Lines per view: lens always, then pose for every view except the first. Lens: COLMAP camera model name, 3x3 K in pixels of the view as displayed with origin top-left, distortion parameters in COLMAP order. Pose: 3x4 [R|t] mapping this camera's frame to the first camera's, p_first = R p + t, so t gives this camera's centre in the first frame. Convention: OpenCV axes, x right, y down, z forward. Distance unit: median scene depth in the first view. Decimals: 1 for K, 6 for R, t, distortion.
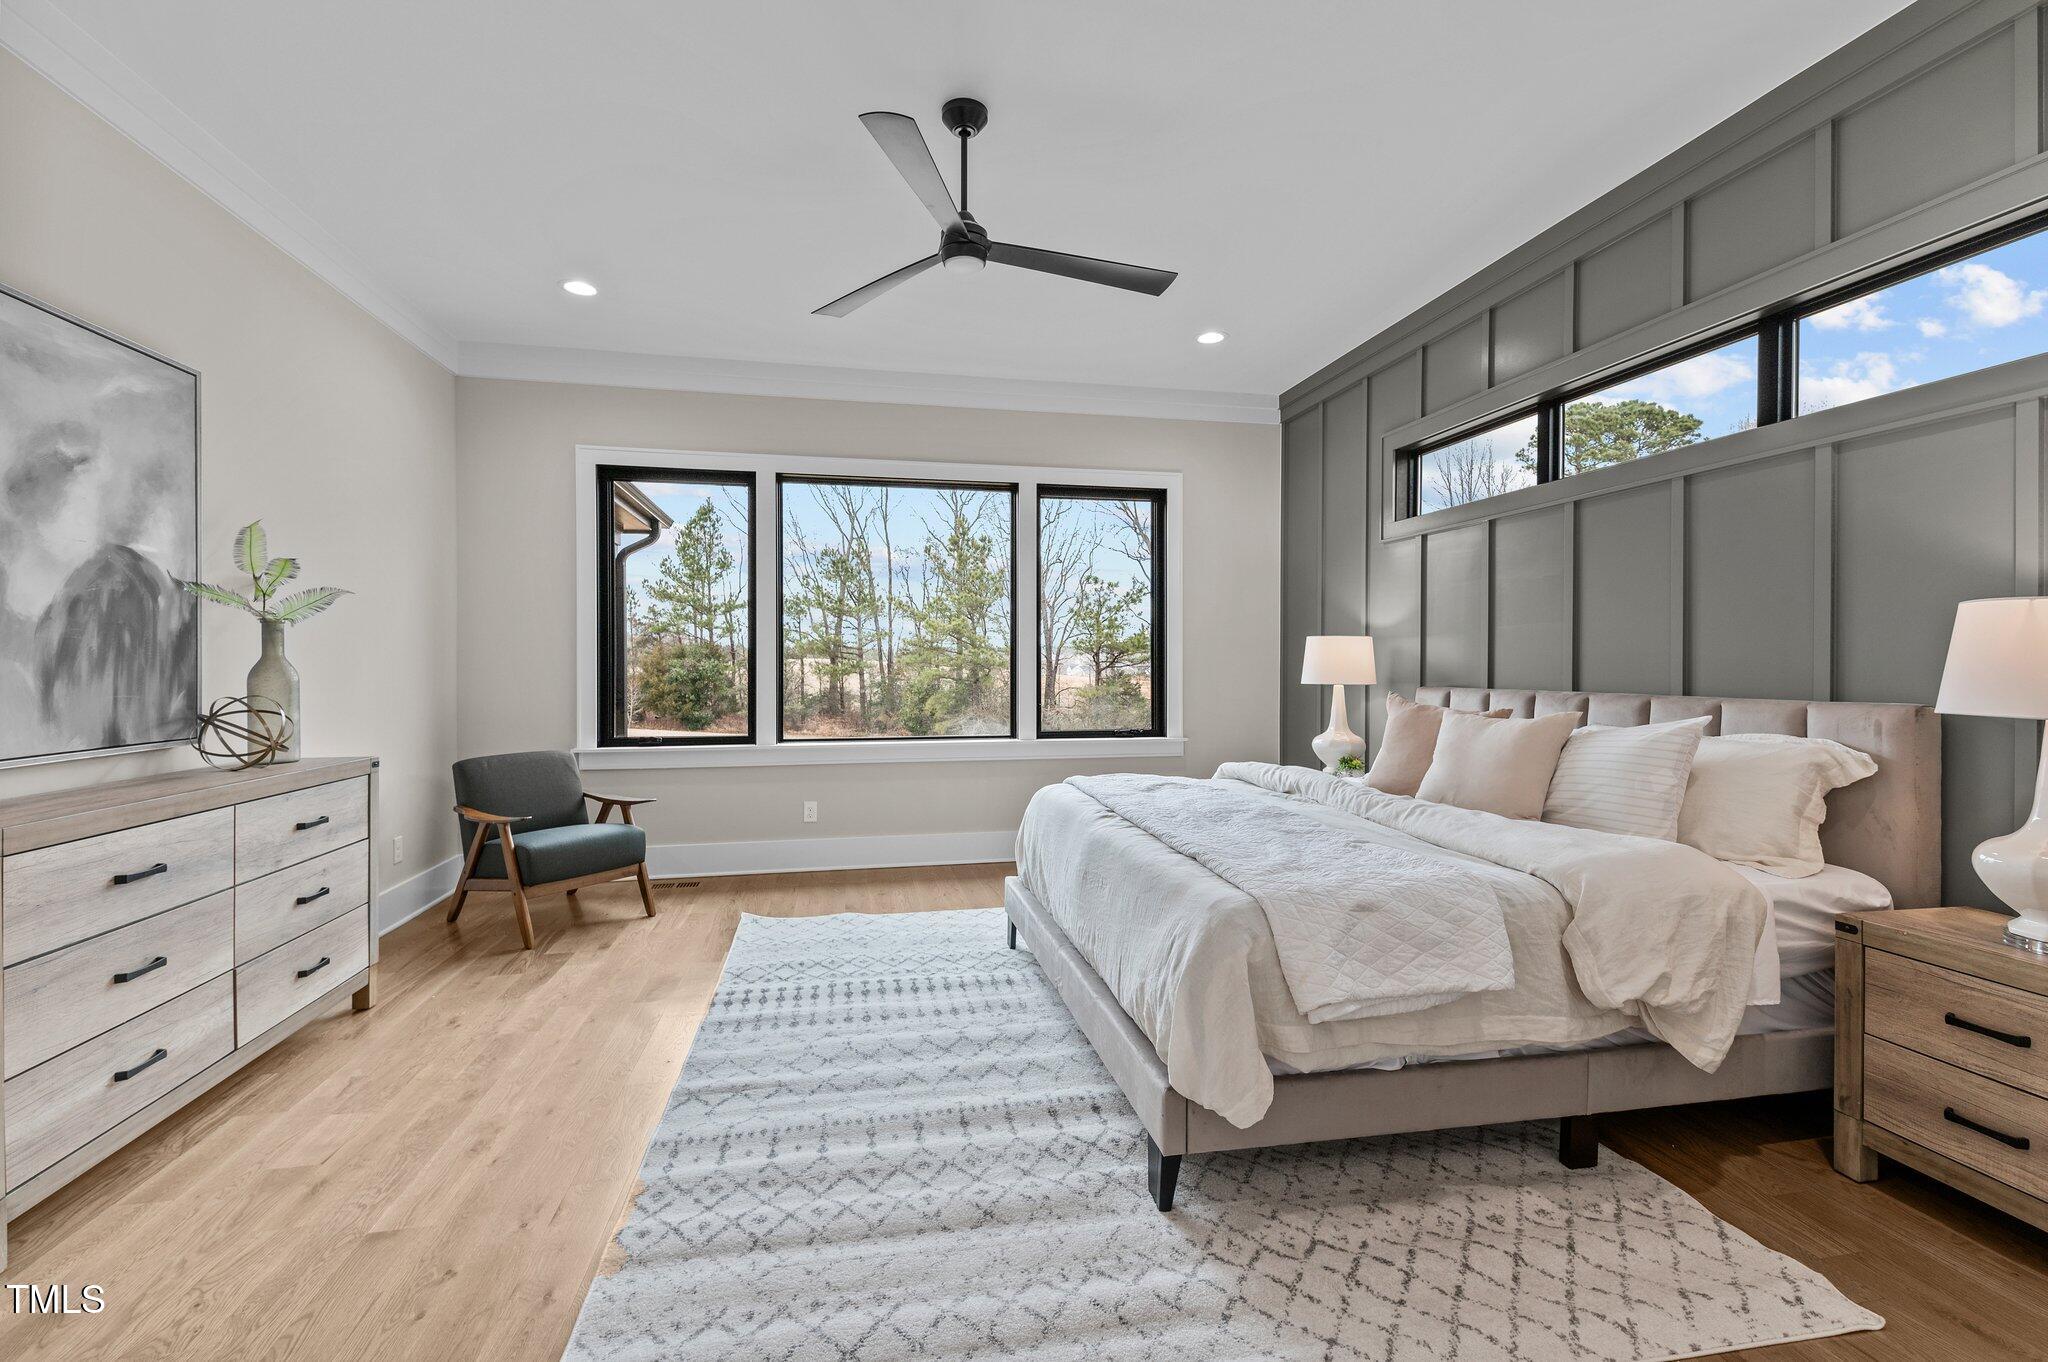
lens RADIAL K [[868.0, 0, 1024.0], [0, 868.0, 681.0], [0, 0, 1]] dist [0.033469, -0.013439]
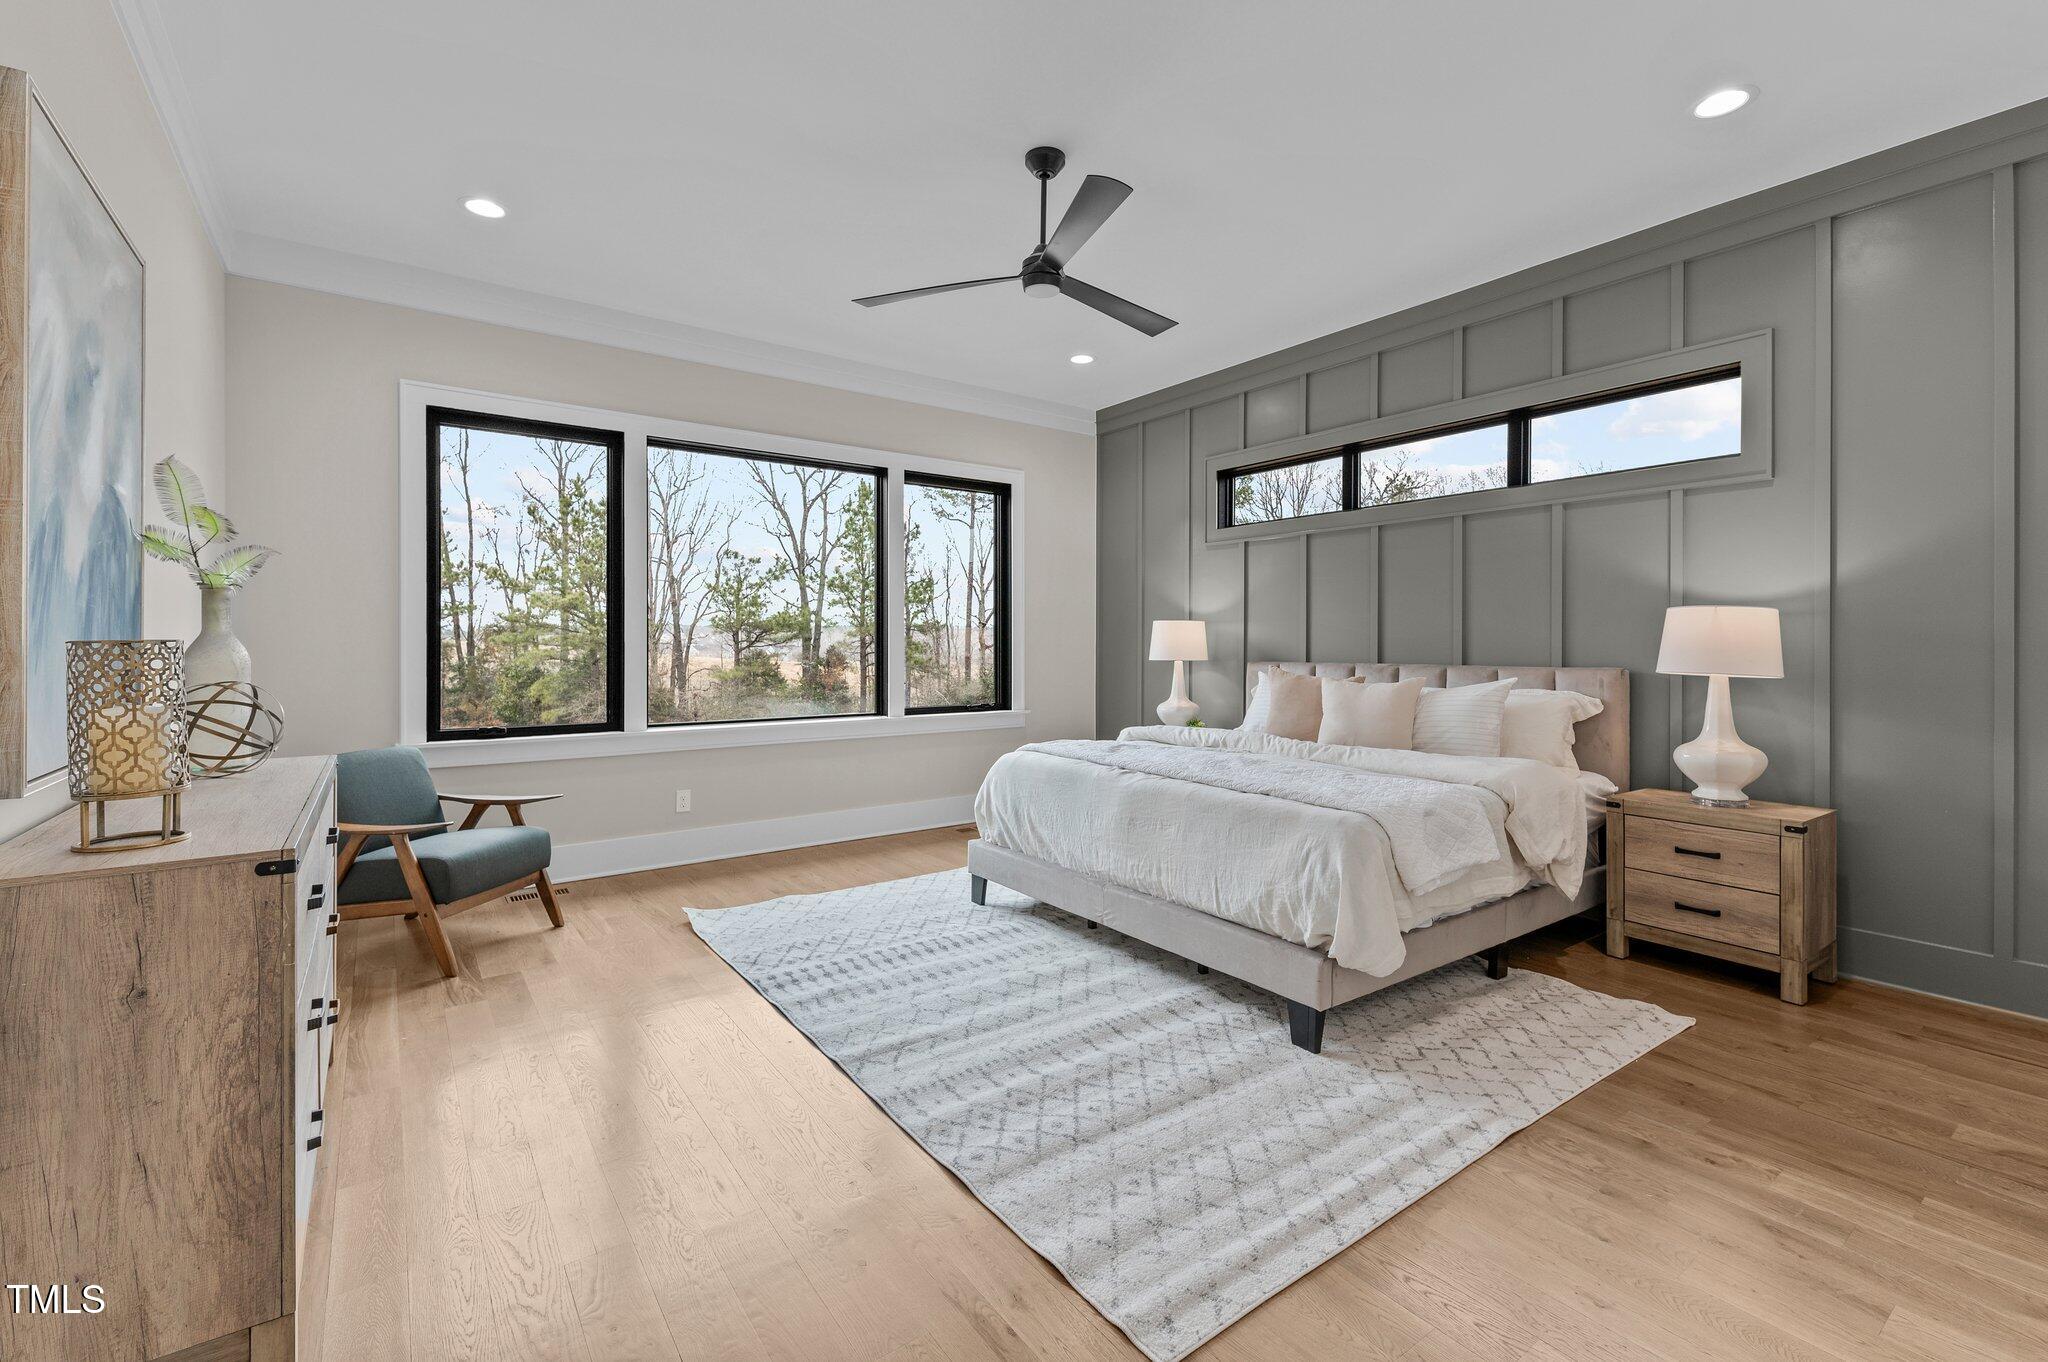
lens RADIAL K [[874.8, 0, 1026.2], [0, 874.8, 657.7], [0, 0, 1]] dist [0.022759, -0.000471]
pose [[0.906939, -0.005473, 0.421226, -0.504254], [0.006930, 0.999974, -0.001928, 0.001355], [-0.421204, 0.004667, 0.906954, -0.019468]]
